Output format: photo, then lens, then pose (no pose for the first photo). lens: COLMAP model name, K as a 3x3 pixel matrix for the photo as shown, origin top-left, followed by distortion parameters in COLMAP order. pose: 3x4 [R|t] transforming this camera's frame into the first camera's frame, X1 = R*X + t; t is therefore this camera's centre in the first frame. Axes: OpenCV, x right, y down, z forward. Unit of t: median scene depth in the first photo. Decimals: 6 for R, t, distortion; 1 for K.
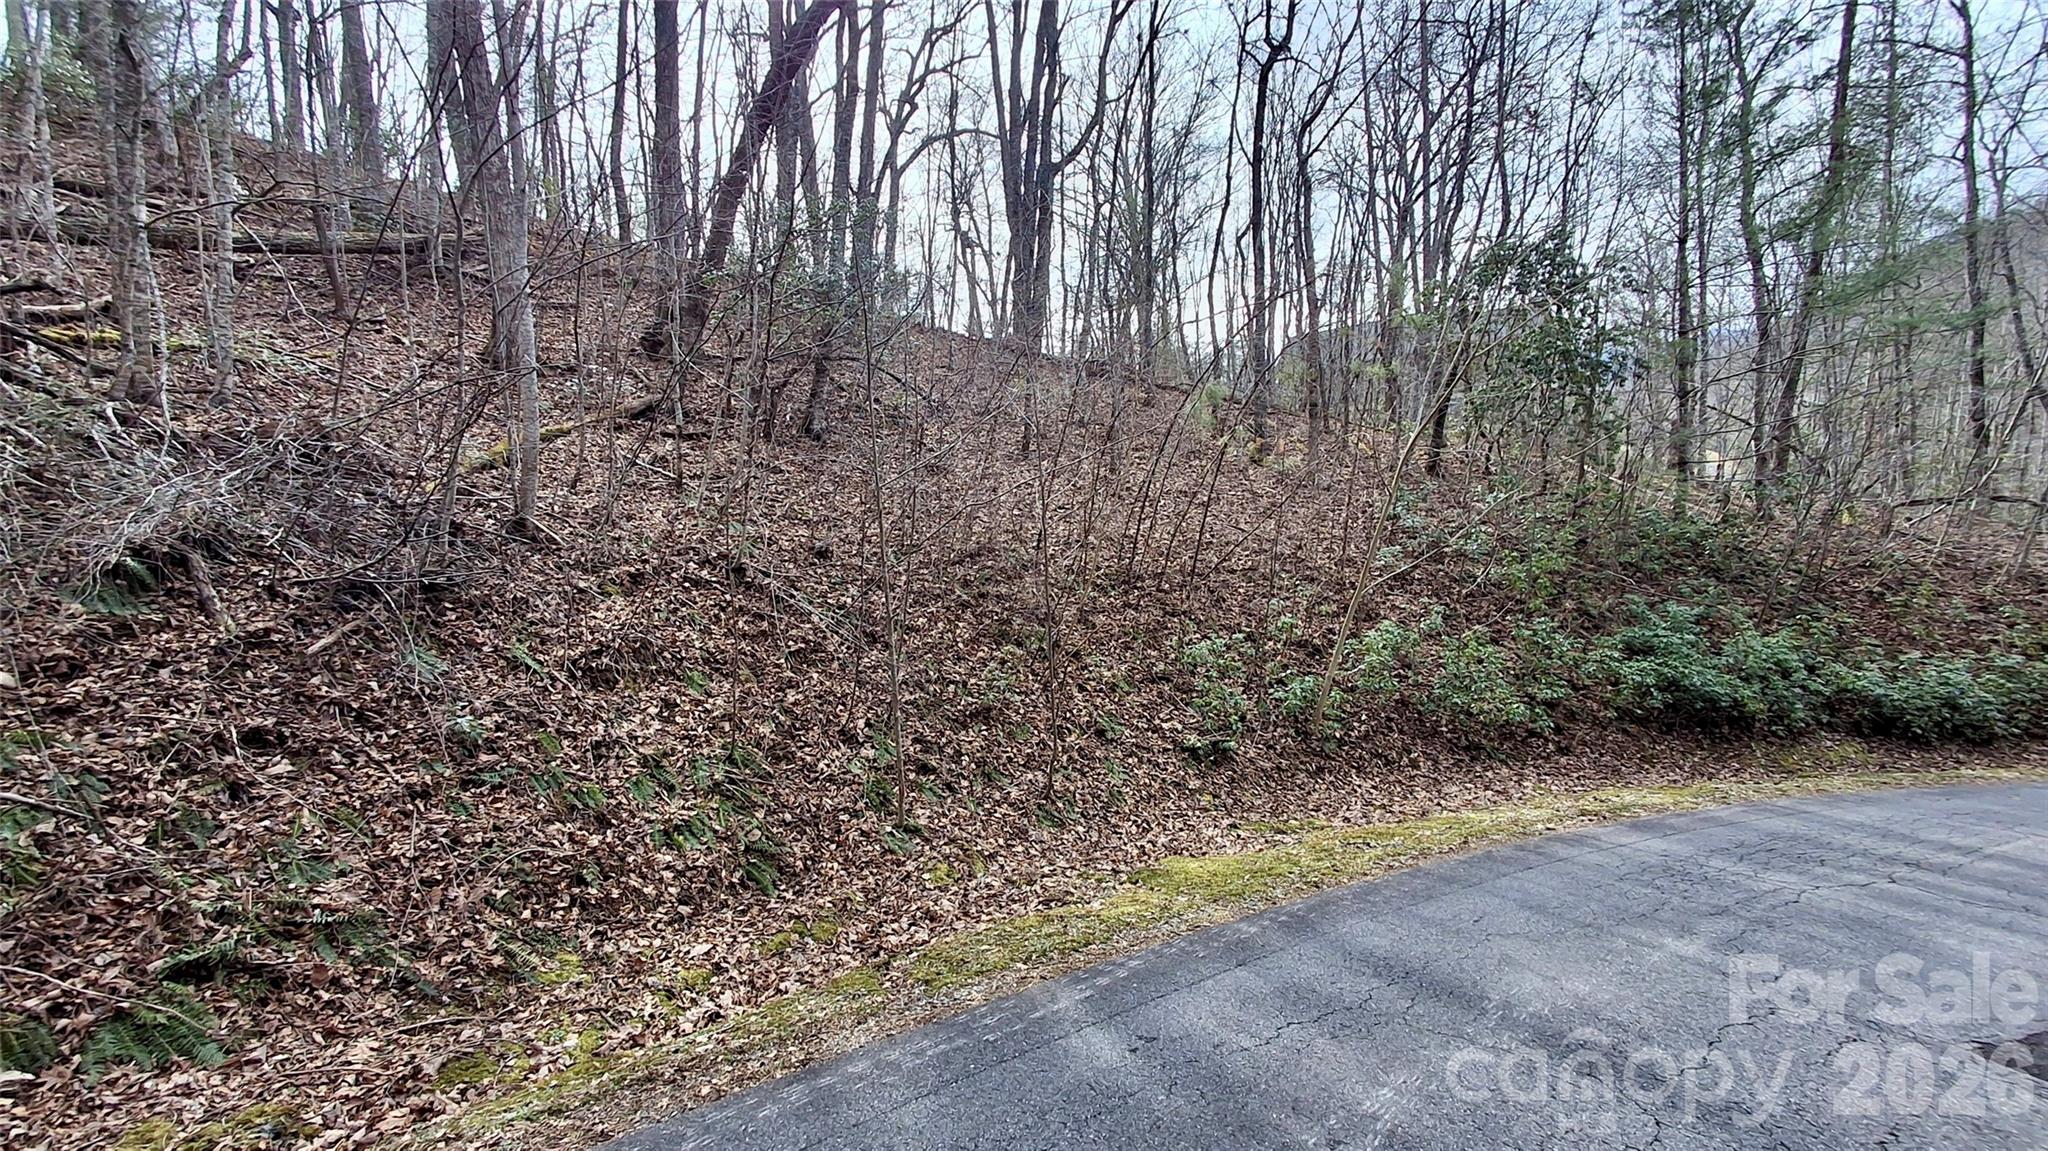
lens RADIAL K [[958.7, 0, 1045.6], [0, 958.7, 574.2], [0, 0, 1]] dist [0.038662, 0.001250]
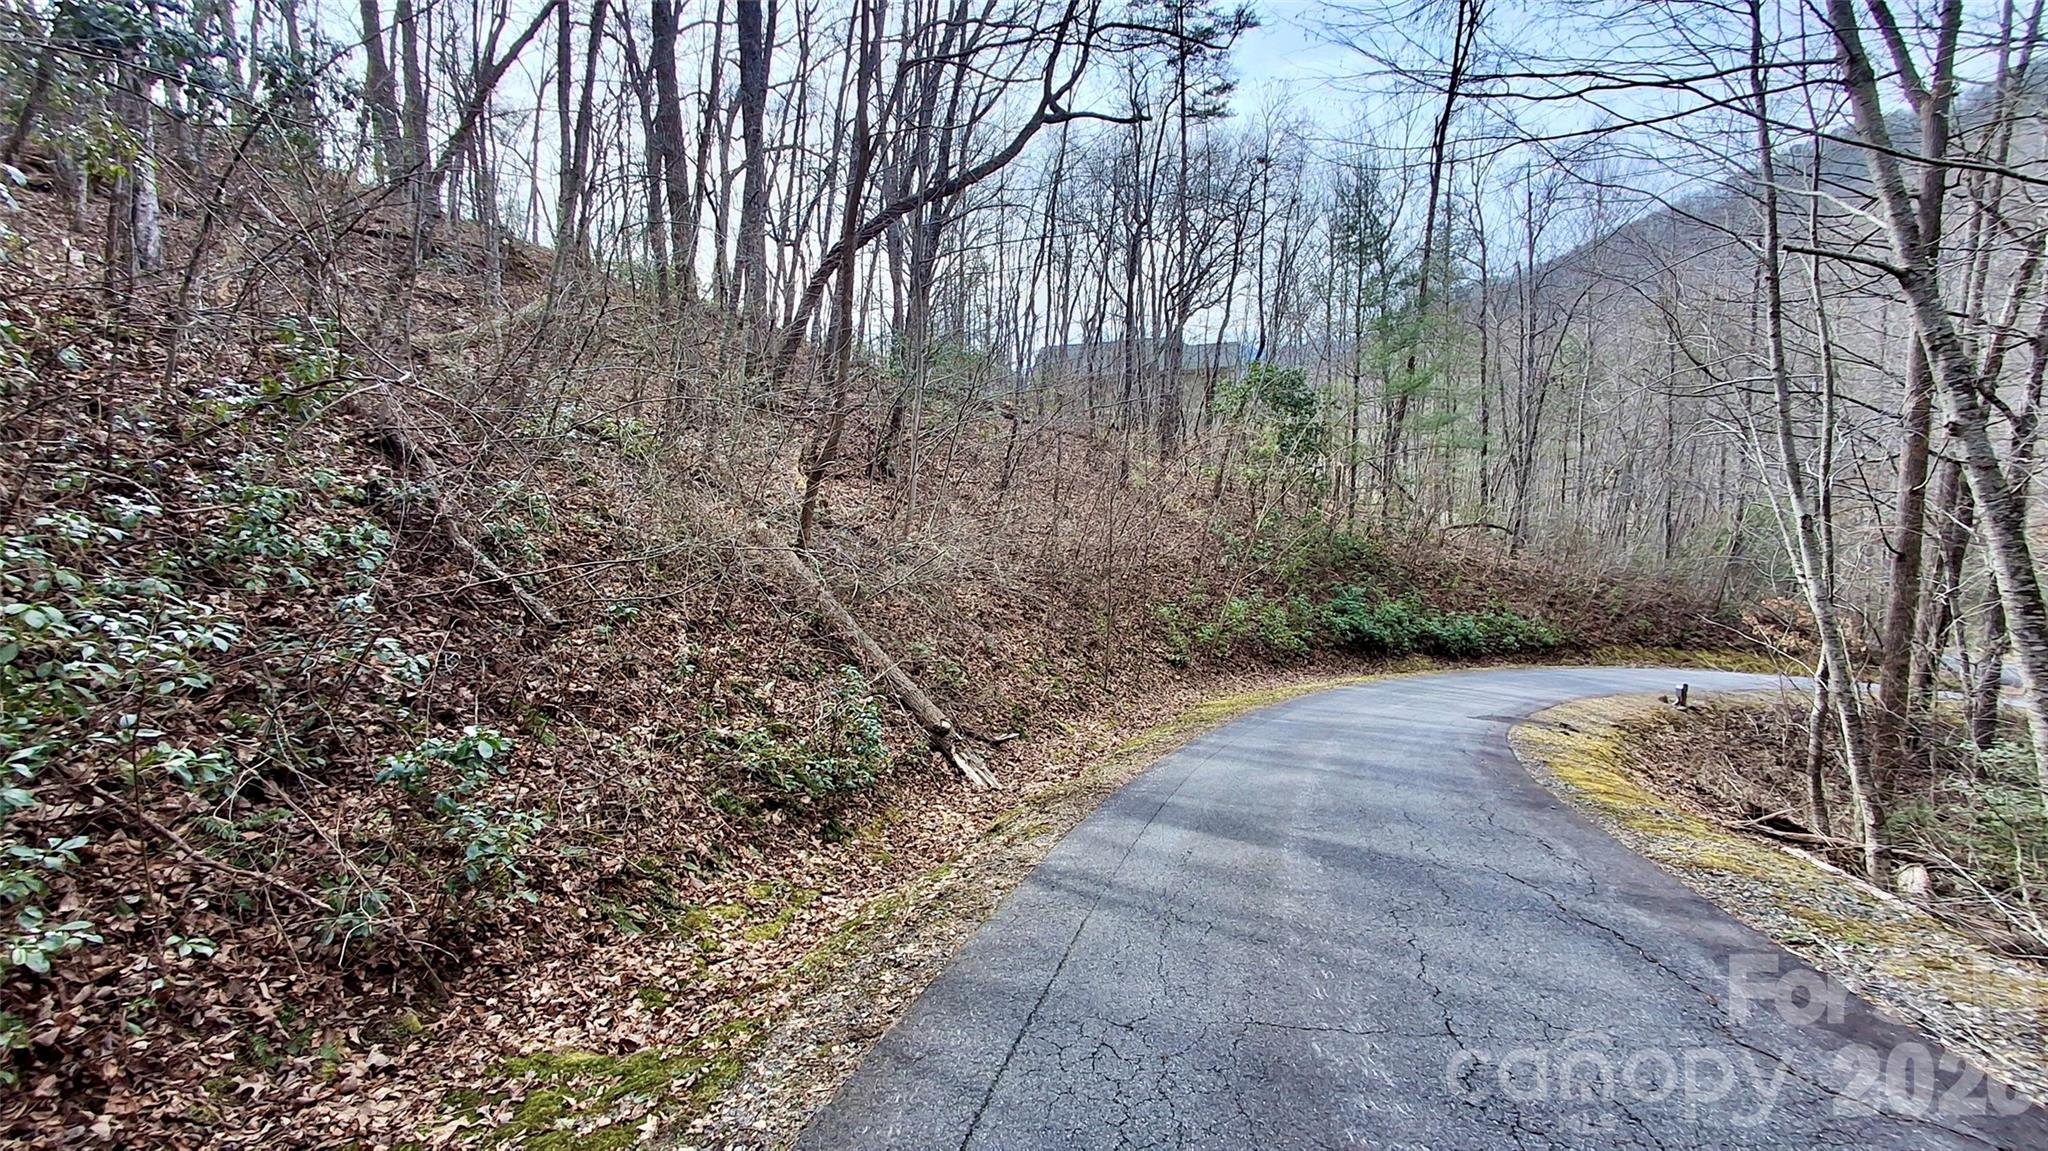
lens RADIAL K [[958.7, 0, 1012.4], [0, 958.7, 578.9], [0, 0, 1]] dist [0.038662, 0.001250]
pose [[0.951058, 0.008594, 0.308894, -0.613814], [-0.022211, 0.998929, 0.040596, -0.049155], [-0.308214, -0.045470, 0.950230, -0.616473]]
